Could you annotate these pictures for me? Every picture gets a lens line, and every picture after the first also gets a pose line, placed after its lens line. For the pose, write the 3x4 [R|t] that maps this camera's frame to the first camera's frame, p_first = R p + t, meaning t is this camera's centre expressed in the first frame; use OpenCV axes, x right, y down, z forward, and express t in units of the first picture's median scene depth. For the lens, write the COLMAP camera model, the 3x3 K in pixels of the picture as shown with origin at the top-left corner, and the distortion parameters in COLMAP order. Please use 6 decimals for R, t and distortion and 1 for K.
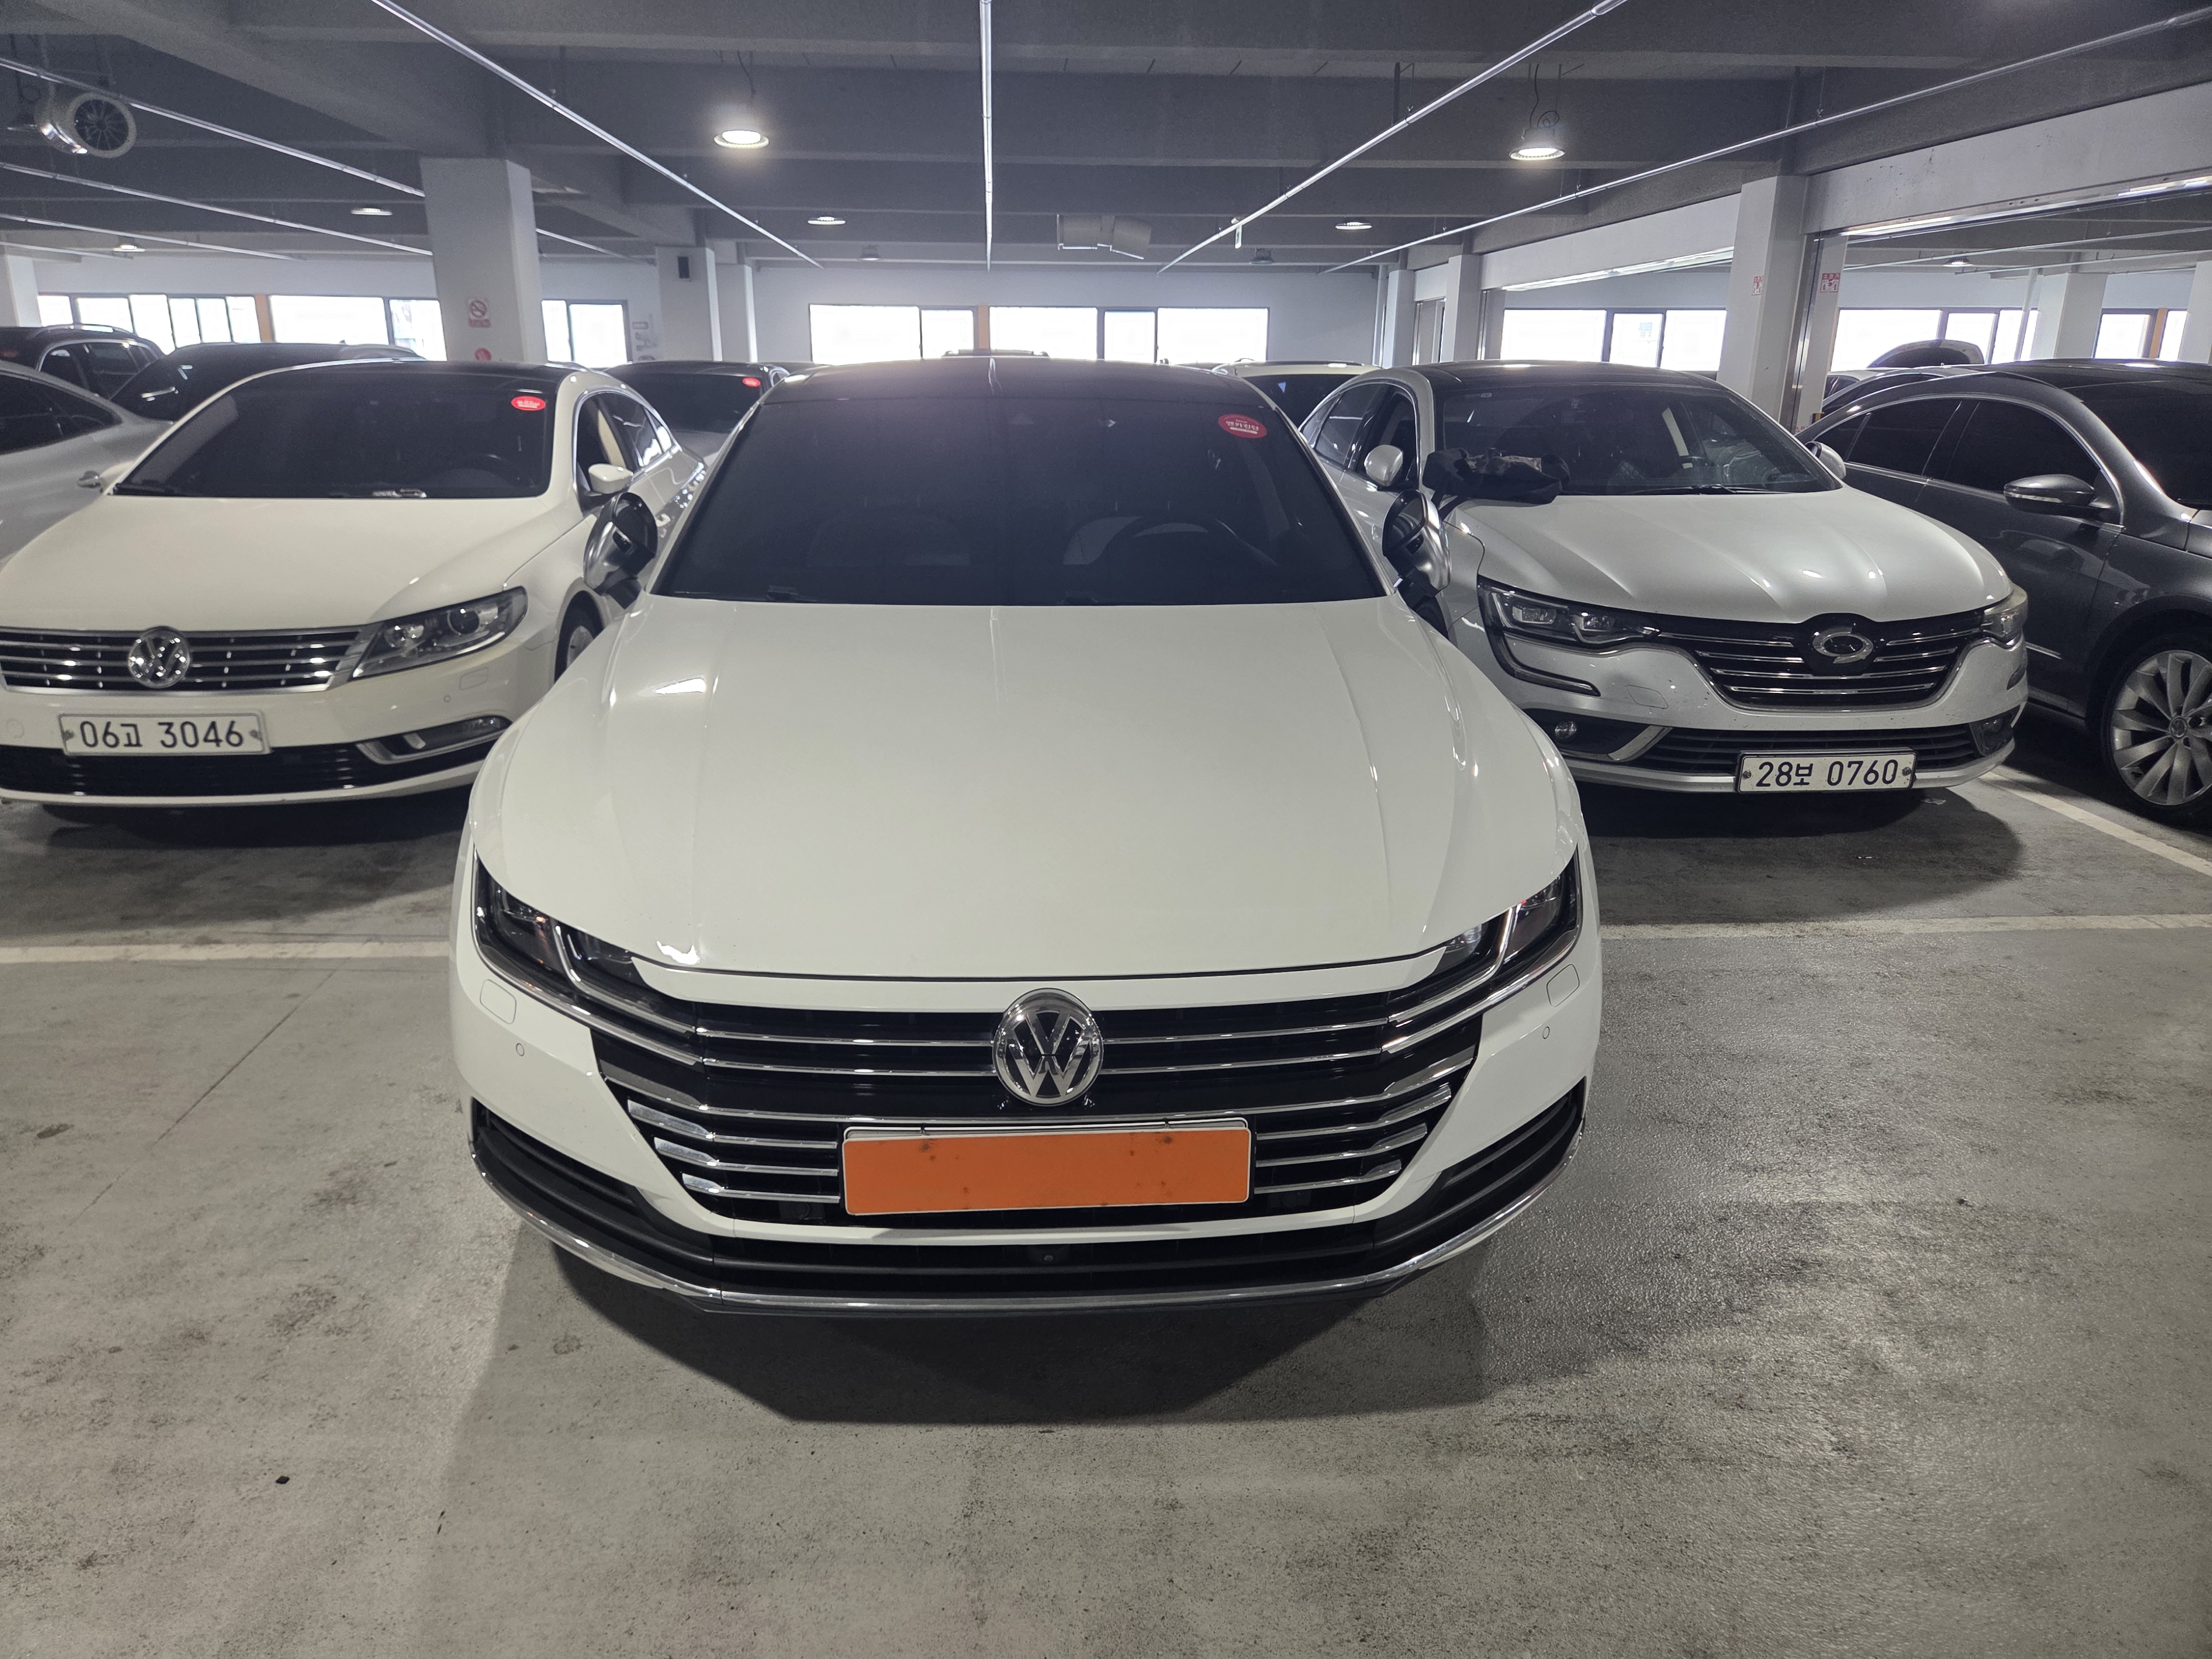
lens RADIAL K [[1484.9, 0, 1087.0], [0, 1484.9, 834.1], [0, 0, 1]] dist [0.055324, -0.044685]
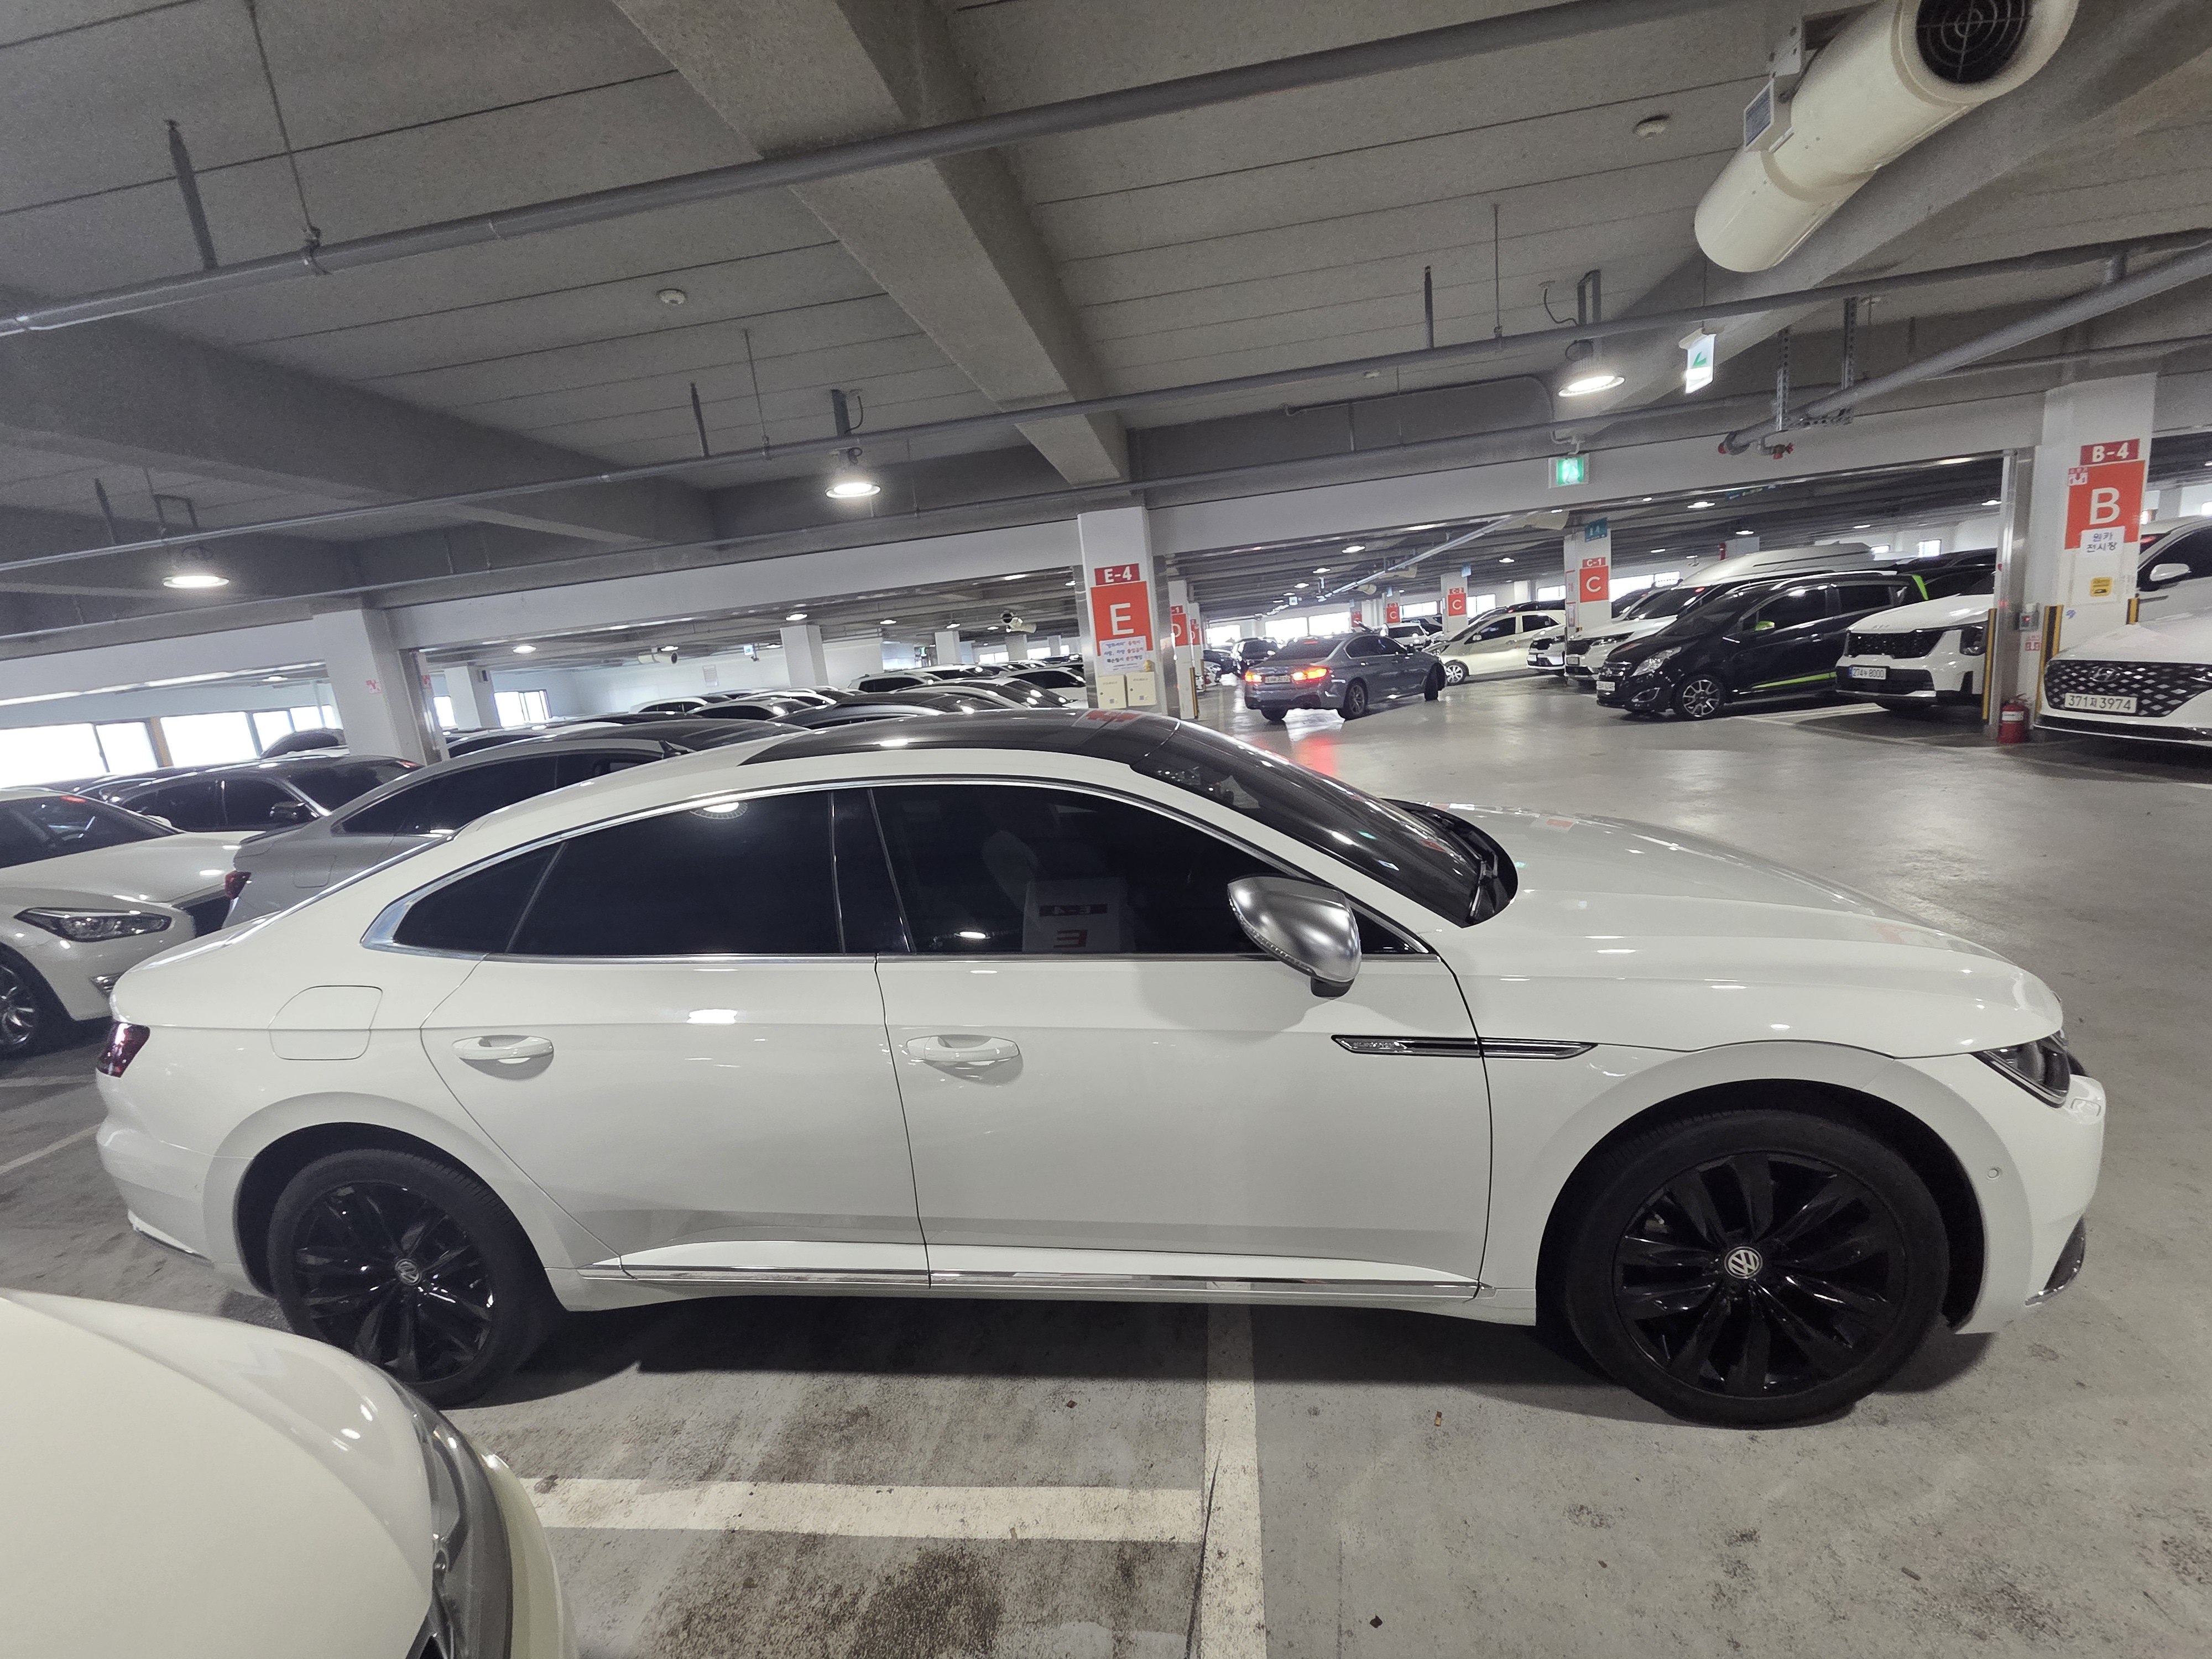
lens RADIAL K [[894.8, 0, 1114.8], [0, 894.8, 822.8], [0, 0, 1]] dist [0.000983, 0.000375]
pose [[0.175599, -0.206733, 0.962511, -1.133556], [0.392531, 0.911324, 0.124126, -0.496733], [-0.902820, 0.356019, 0.241177, 1.355022]]
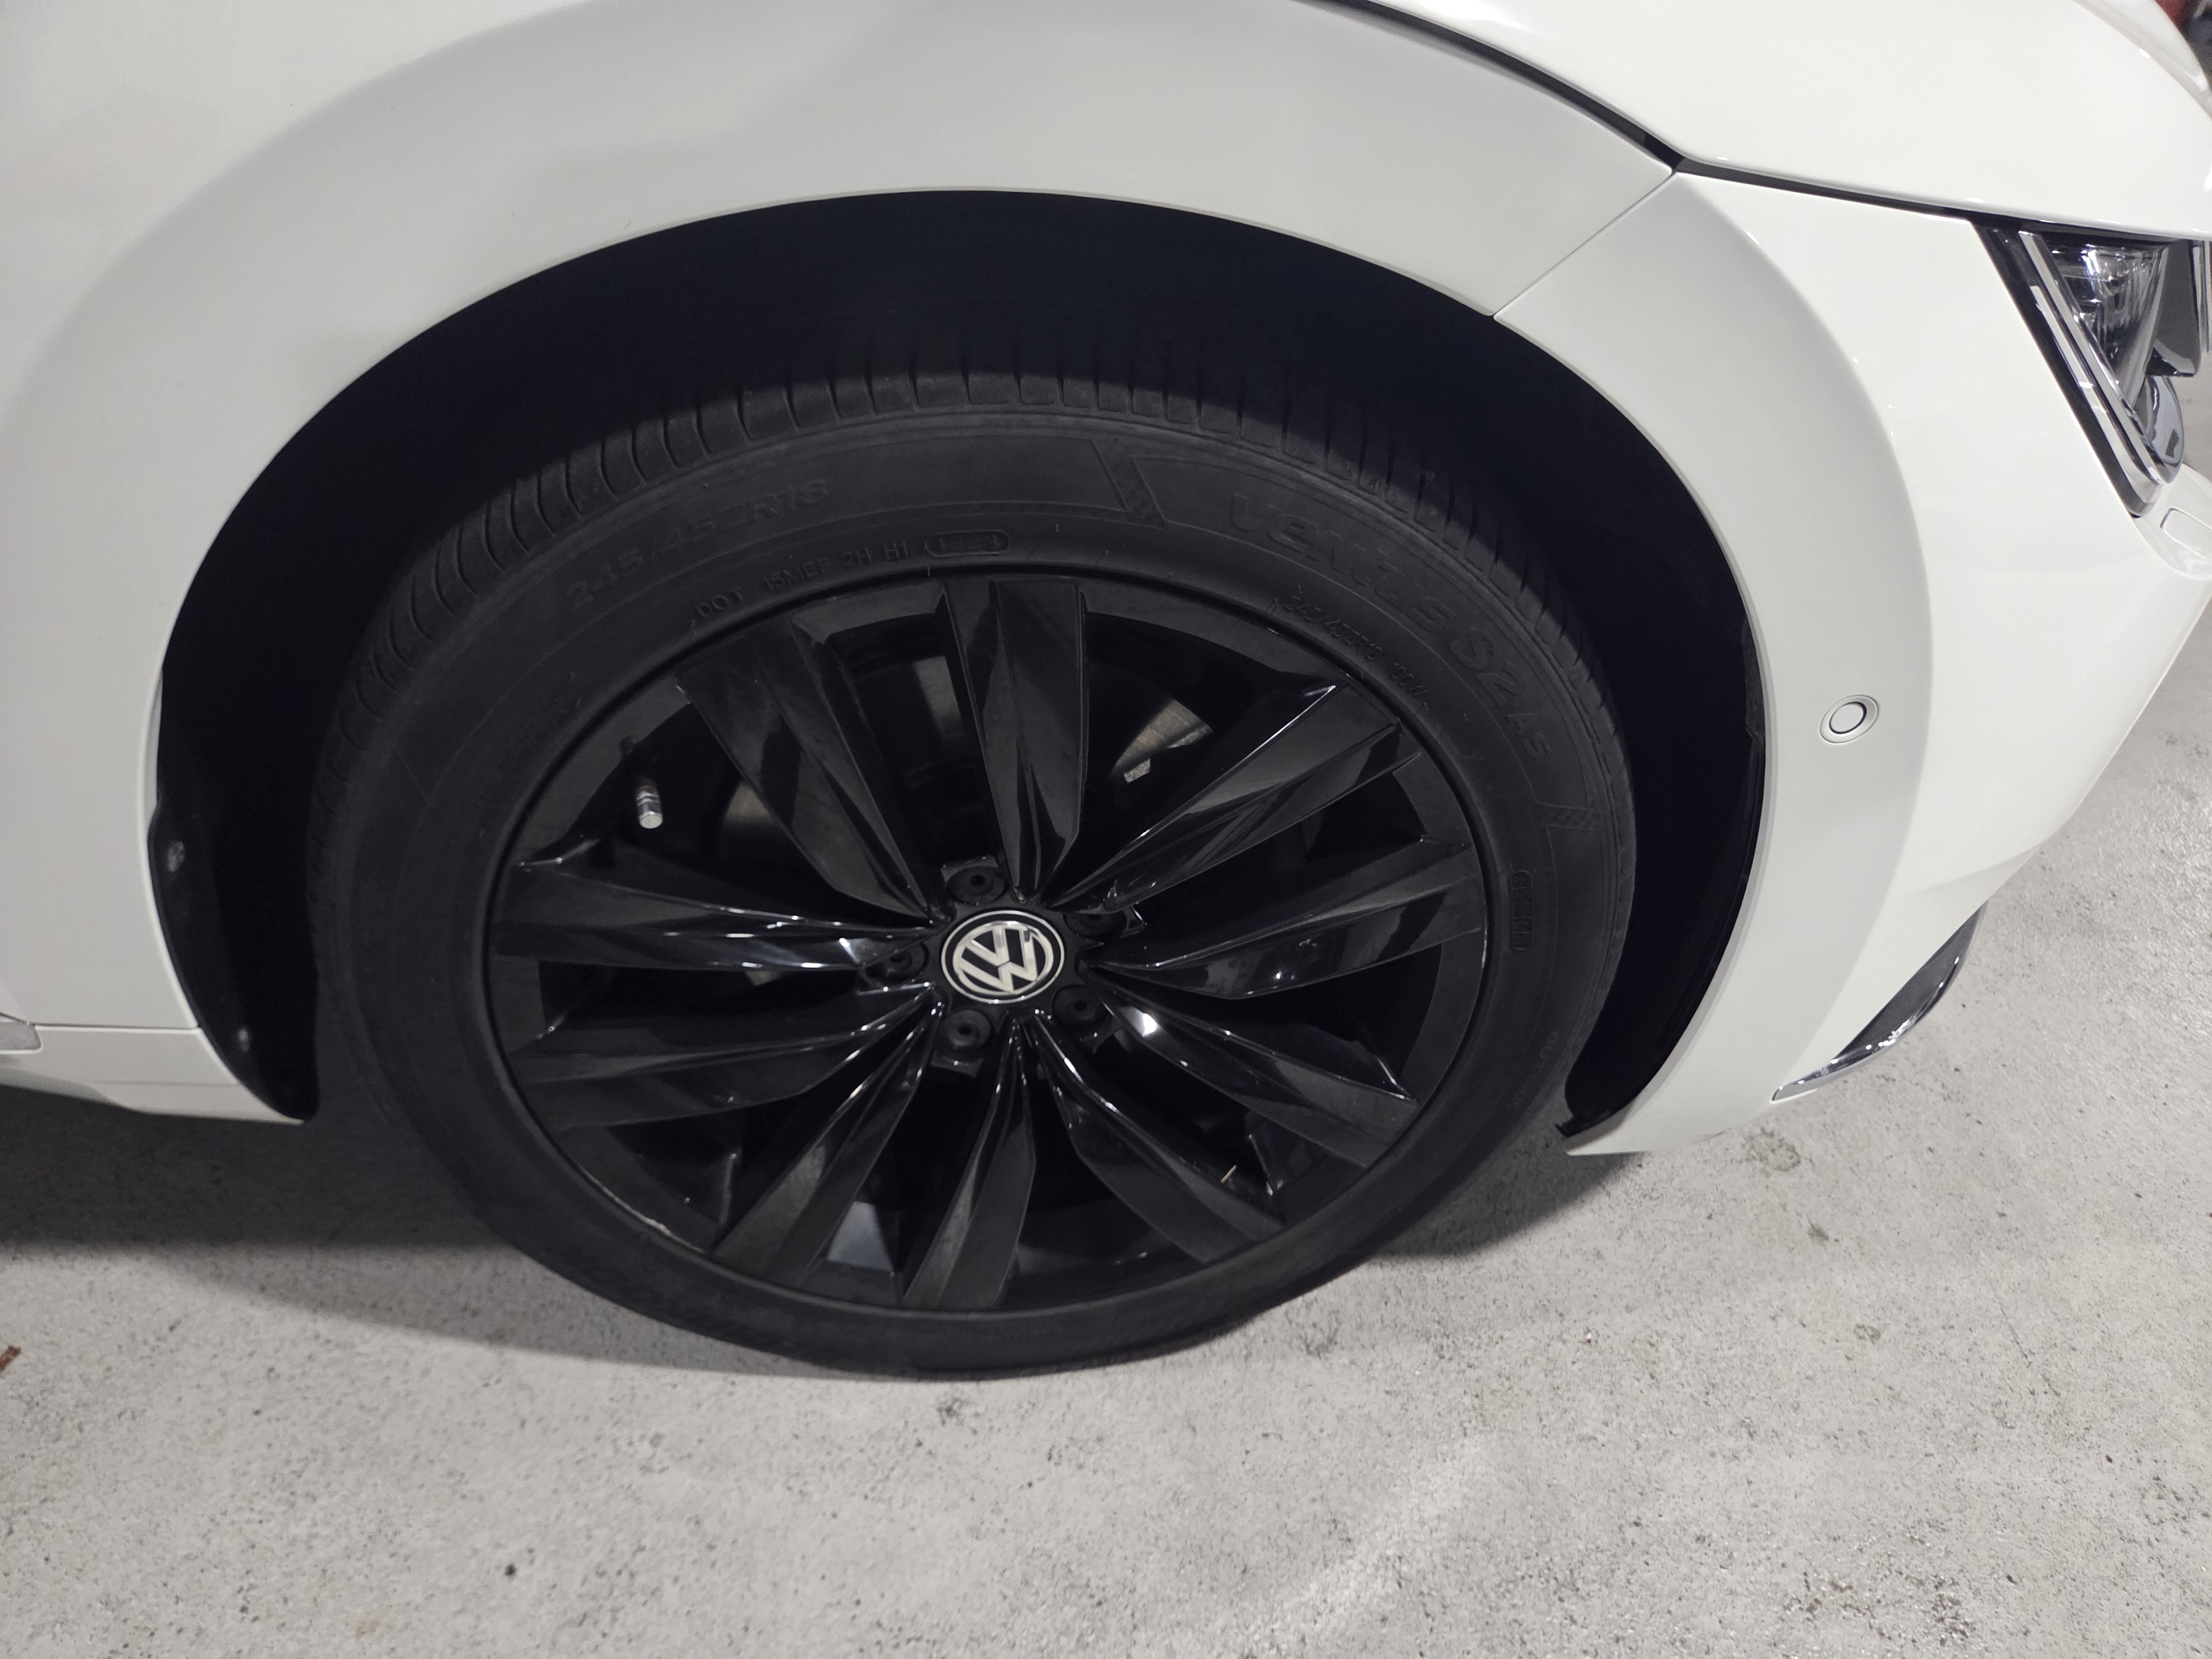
lens RADIAL K [[1475.0, 0, 1109.1], [0, 1475.0, 844.8], [0, 0, 1]] dist [0.071899, -0.068618]
pose [[-0.025318, -0.626184, 0.779264, -0.667024], [0.187404, 0.762721, 0.618980, -0.106560], [-0.981957, 0.161708, 0.098039, 1.135334]]
